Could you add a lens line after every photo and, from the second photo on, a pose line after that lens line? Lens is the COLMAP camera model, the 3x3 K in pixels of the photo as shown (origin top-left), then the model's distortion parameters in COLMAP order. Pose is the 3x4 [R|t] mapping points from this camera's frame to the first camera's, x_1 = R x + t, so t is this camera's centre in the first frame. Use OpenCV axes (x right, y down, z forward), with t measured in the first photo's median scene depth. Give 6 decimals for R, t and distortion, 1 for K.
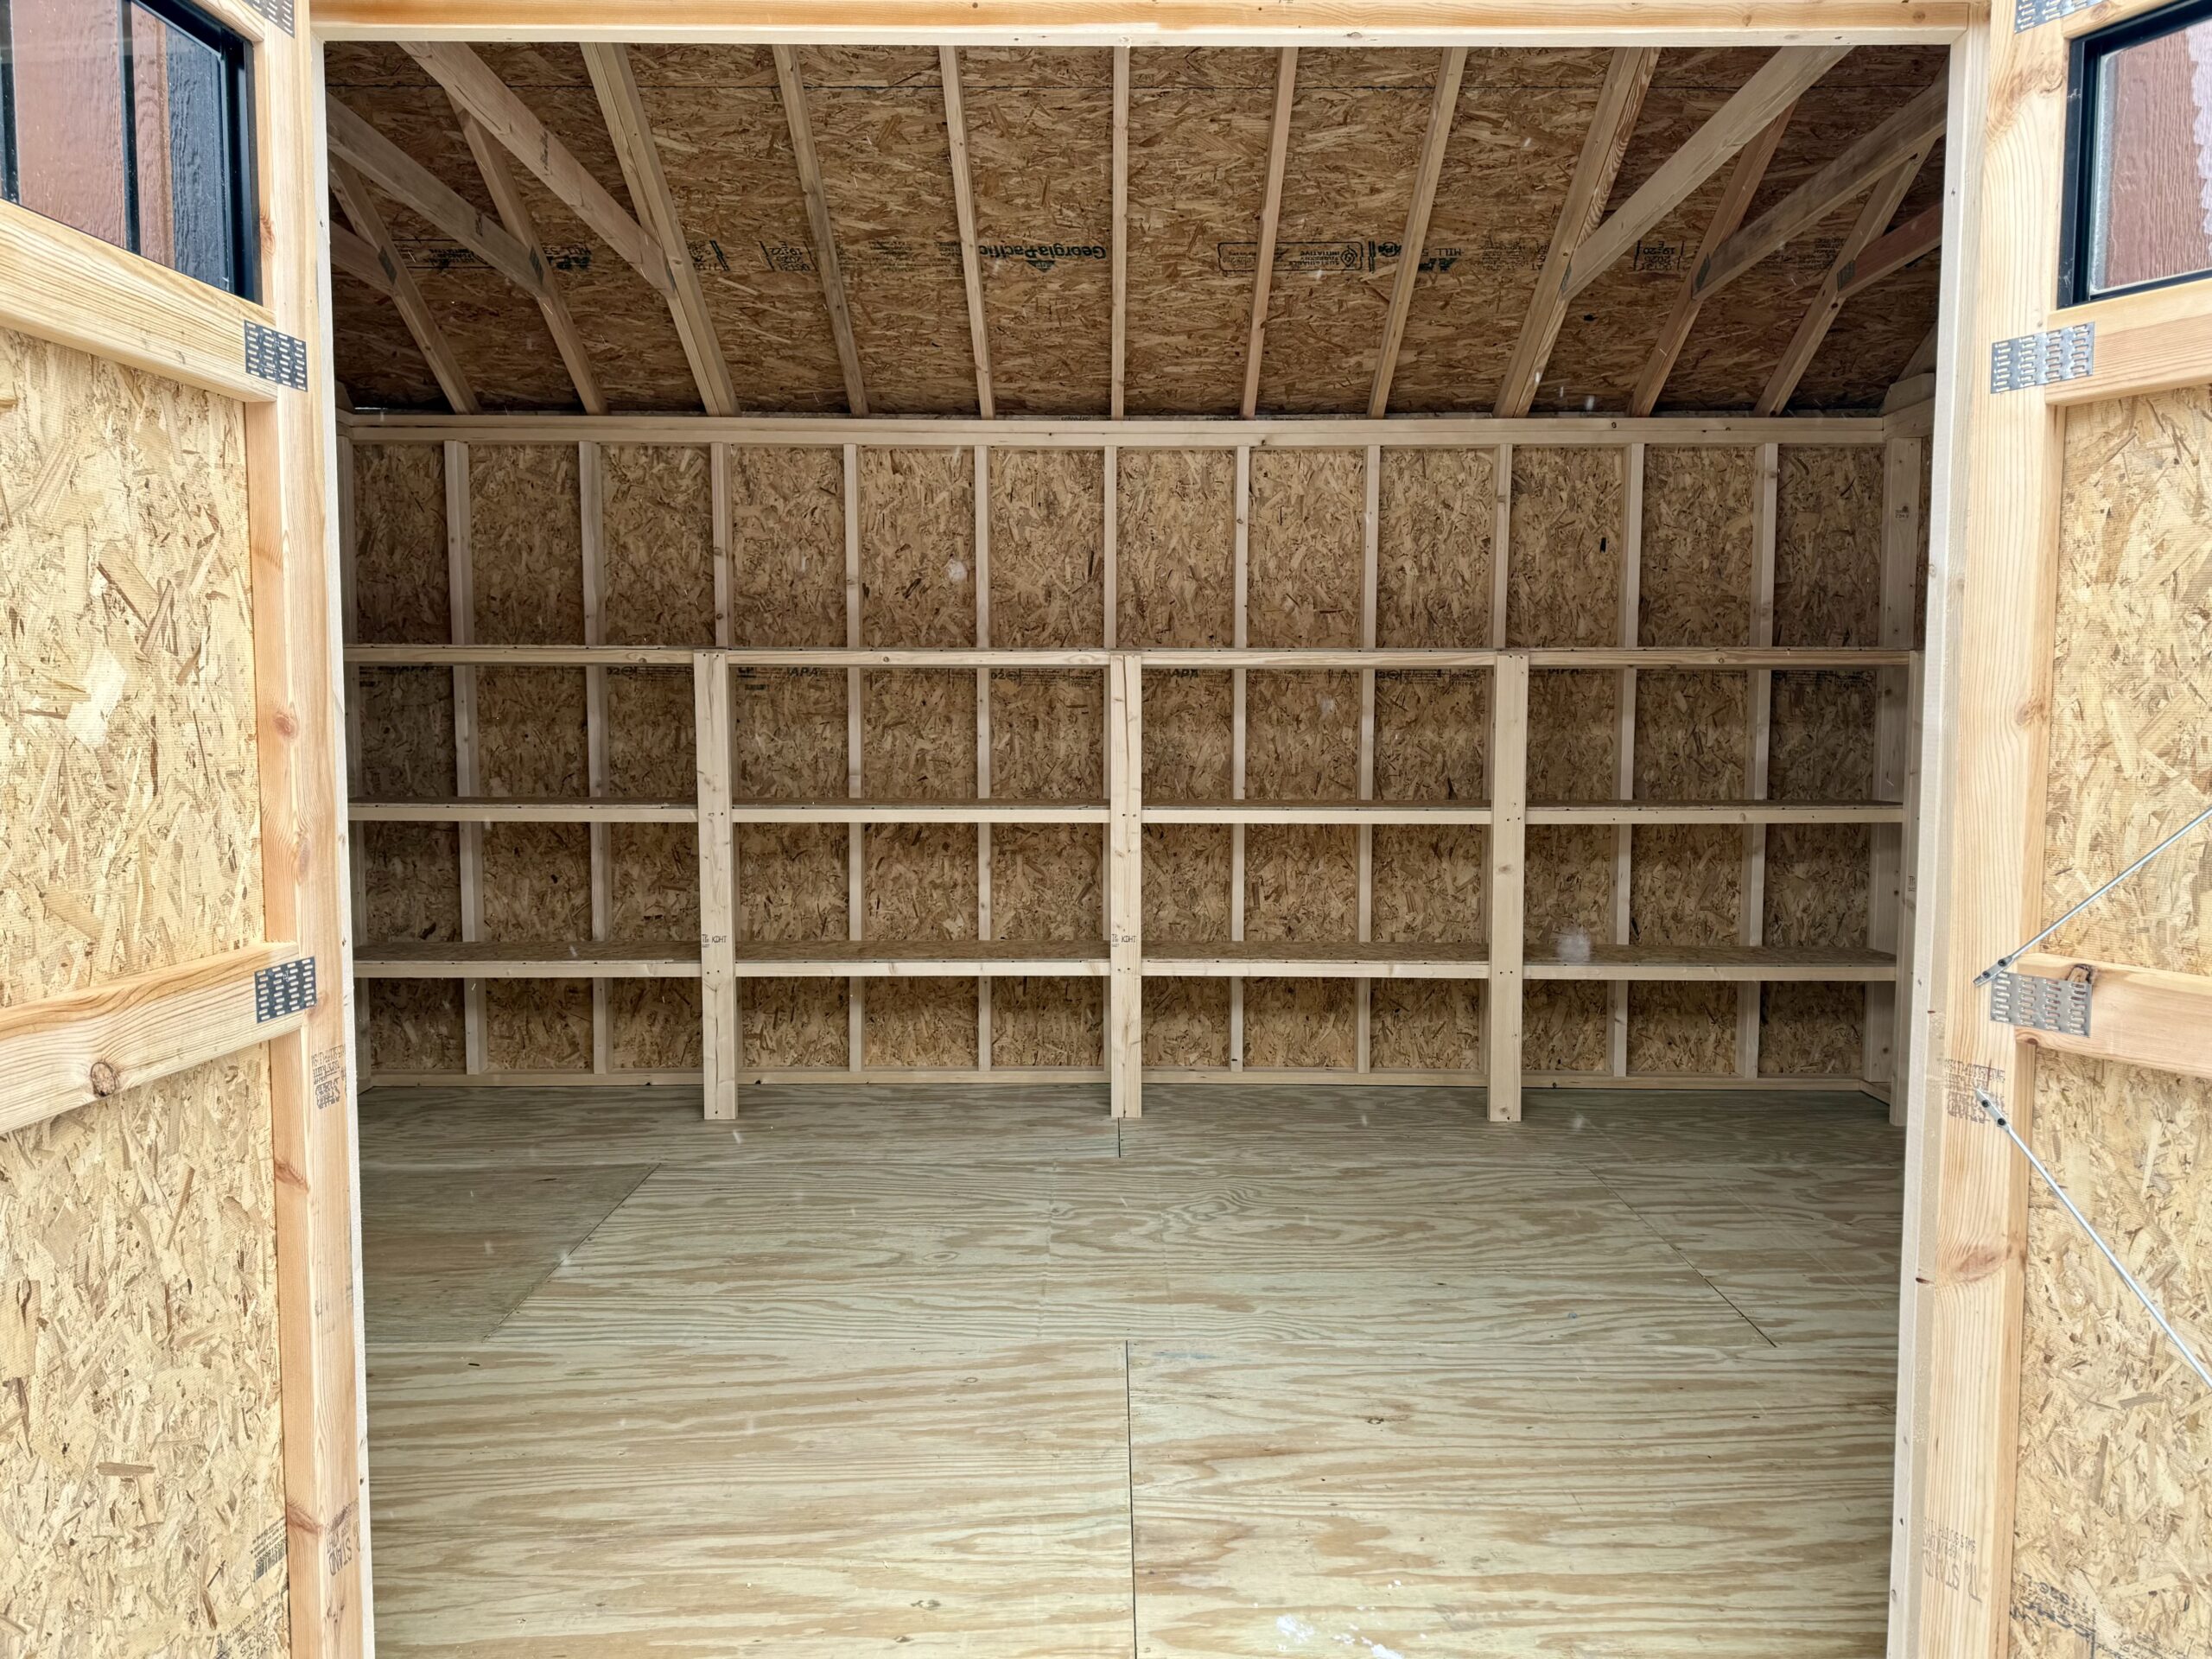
lens RADIAL K [[1487.7, 0, 1119.2], [0, 1487.7, 827.8], [0, 0, 1]] dist [0.017905, -0.037371]
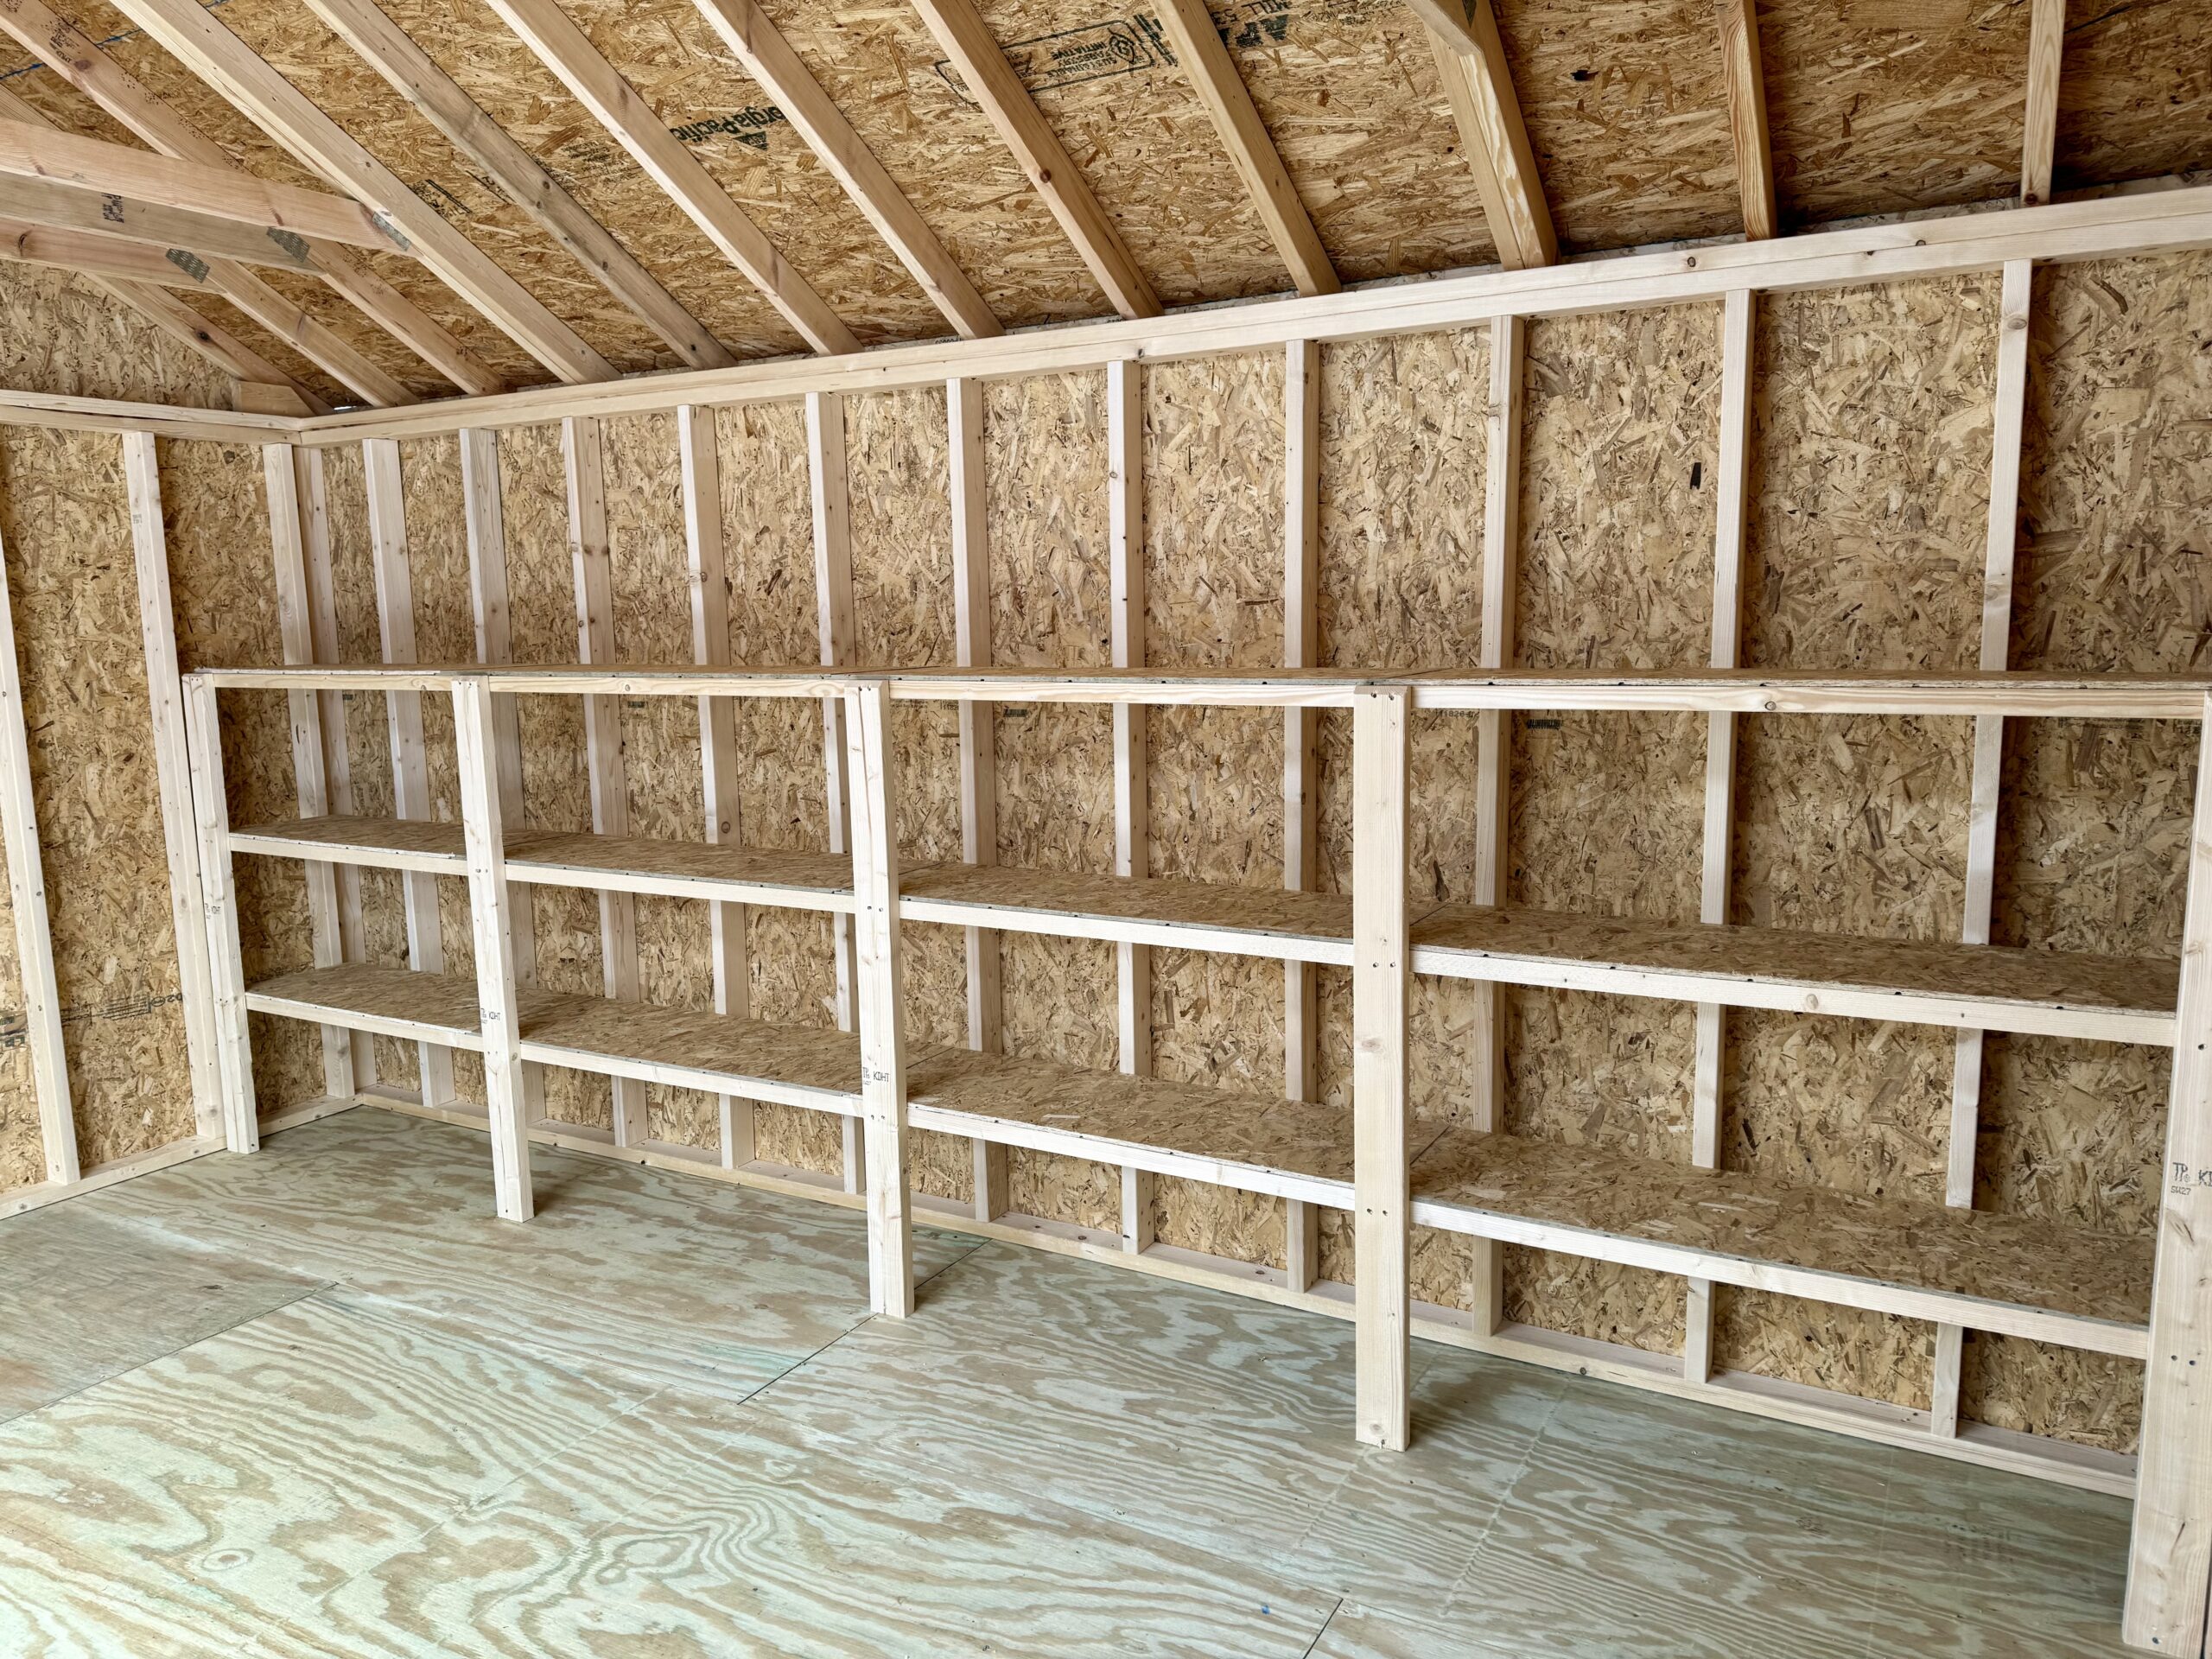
lens RADIAL K [[1487.7, 0, 1100.2], [0, 1487.7, 832.2], [0, 0, 1]] dist [0.017905, -0.037371]
pose [[0.883648, 0.050932, -0.465373, 0.392903], [-0.018275, 0.997059, 0.074423, -0.091322], [0.467795, -0.057259, 0.881980, 0.378700]]
